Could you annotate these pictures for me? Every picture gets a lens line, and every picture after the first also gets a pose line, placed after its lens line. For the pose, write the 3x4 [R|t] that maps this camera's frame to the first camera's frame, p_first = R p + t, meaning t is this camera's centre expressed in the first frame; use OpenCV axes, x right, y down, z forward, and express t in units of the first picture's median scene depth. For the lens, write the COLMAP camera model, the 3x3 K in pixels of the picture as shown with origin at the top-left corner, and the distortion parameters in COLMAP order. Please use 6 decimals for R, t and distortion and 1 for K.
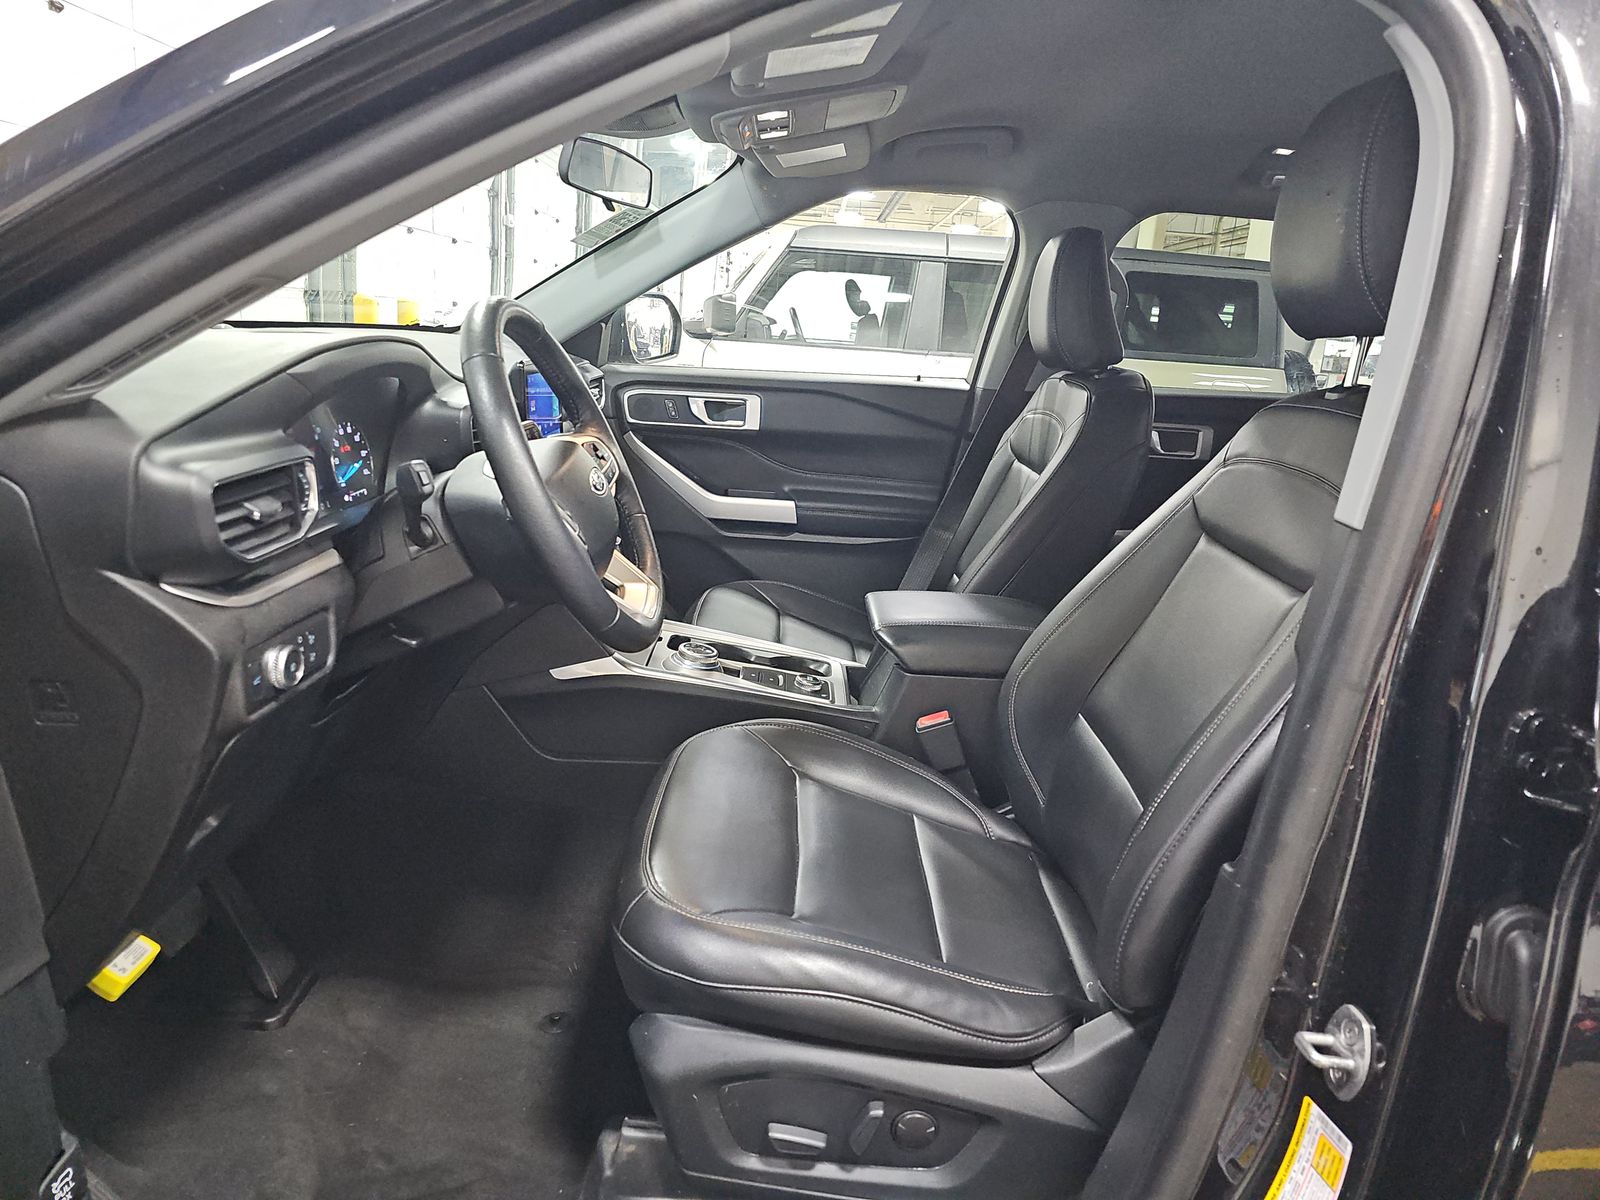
lens RADIAL K [[1074.0, 0, 805.0], [0, 1074.0, 606.9], [0, 0, 1]] dist [0.038681, -0.023993]
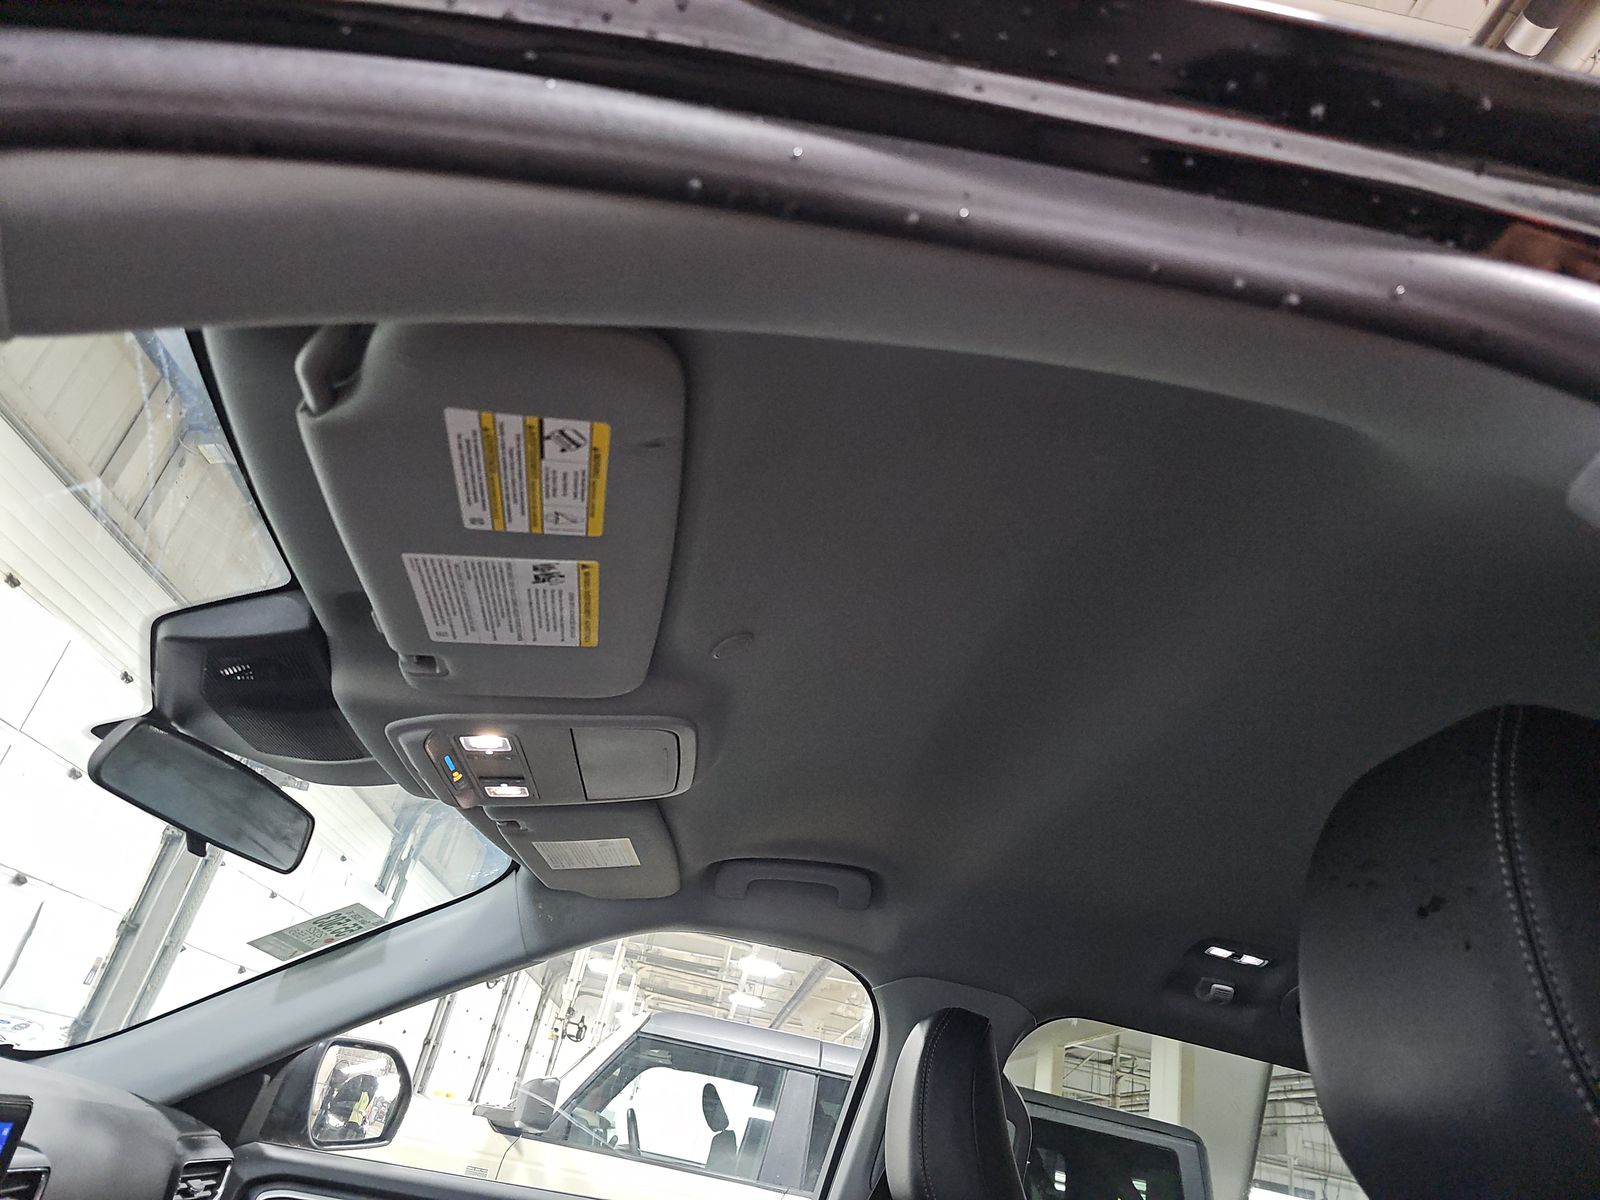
lens RADIAL K [[1074.0, 0, 805.0], [0, 1074.0, 606.9], [0, 0, 1]] dist [0.038681, -0.023993]
pose [[0.988166, 0.149586, 0.033949, 0.037546], [-0.089809, 0.743643, -0.662518, -0.030076], [-0.124349, 0.651628, 0.748277, 0.128505]]
